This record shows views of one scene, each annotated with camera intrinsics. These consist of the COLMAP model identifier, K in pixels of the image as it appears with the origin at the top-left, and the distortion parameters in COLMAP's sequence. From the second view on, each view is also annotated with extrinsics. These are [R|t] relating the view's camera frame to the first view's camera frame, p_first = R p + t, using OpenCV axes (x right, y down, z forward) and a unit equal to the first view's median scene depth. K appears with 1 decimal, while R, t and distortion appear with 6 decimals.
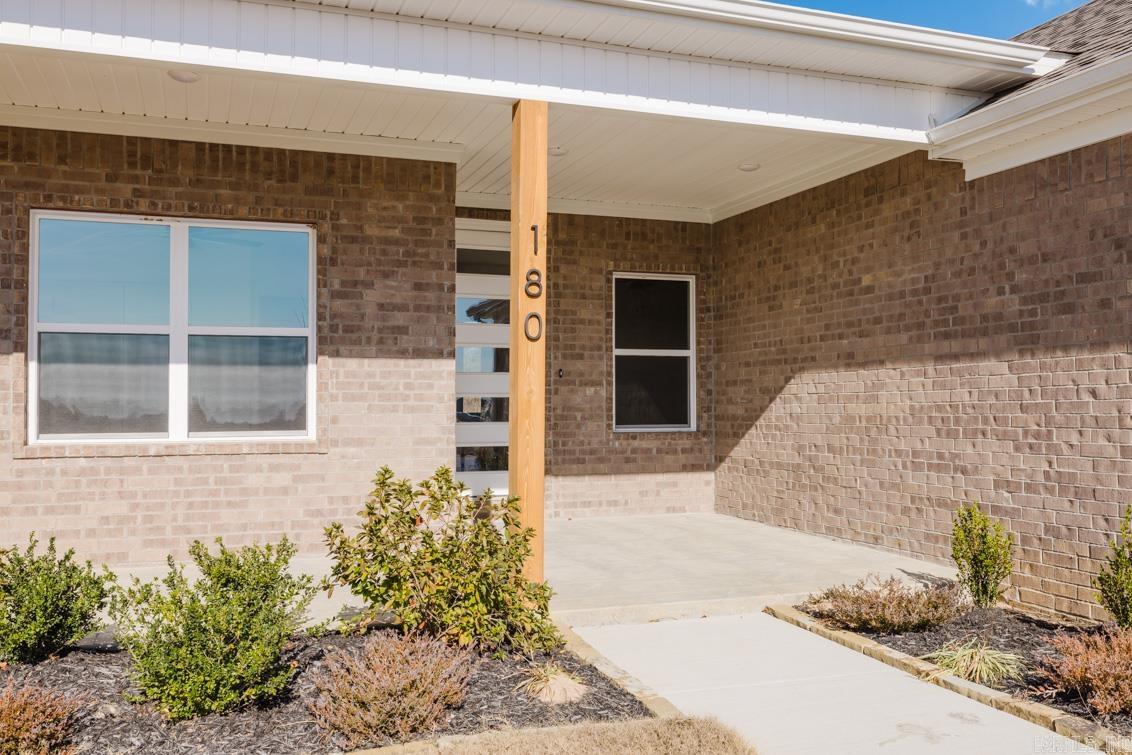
lens RADIAL K [[758.1, 0, 566.0], [0, 758.1, 377.5], [0, 0, 1]] dist [-0.004033, -0.001177]
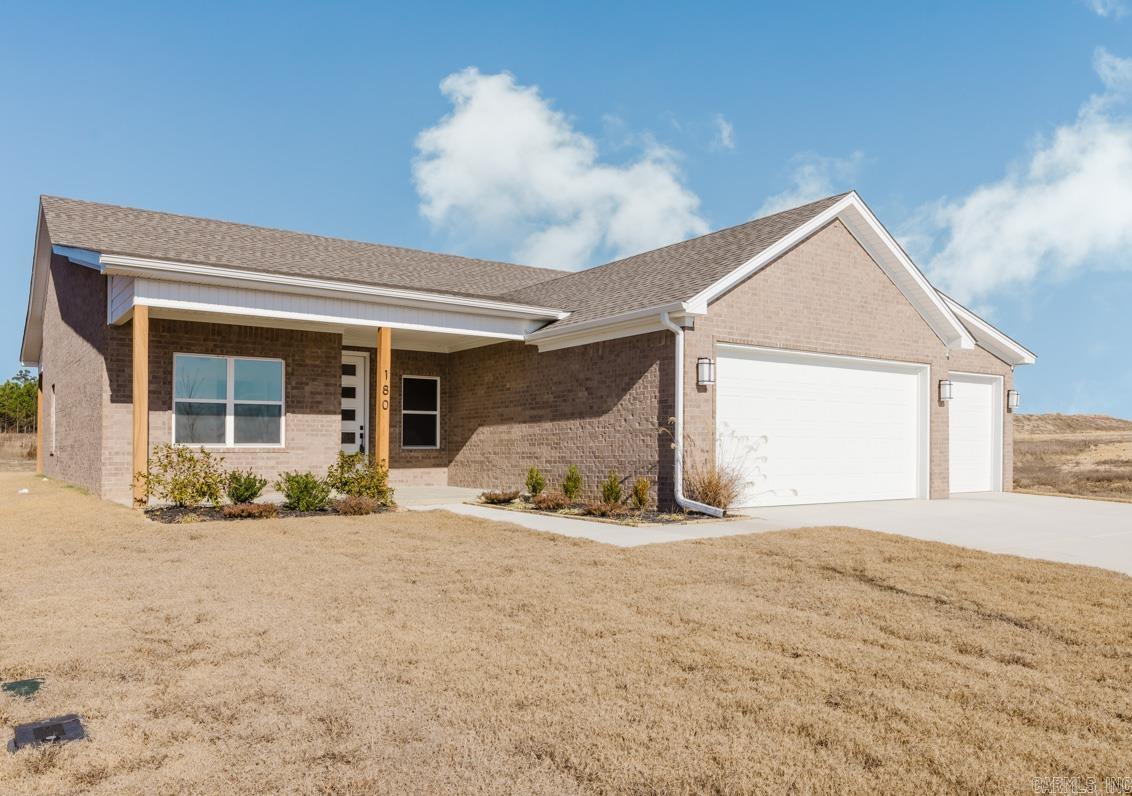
lens RADIAL K [[811.0, 0, 566.0], [0, 811.0, 398.0], [0, 0, 1]] dist [-0.004946, -0.001100]
pose [[0.946334, 0.019056, 0.322629, -0.312840], [-0.005685, 0.999087, -0.042335, 0.028633], [-0.323141, 0.038229, 0.945578, -1.737739]]
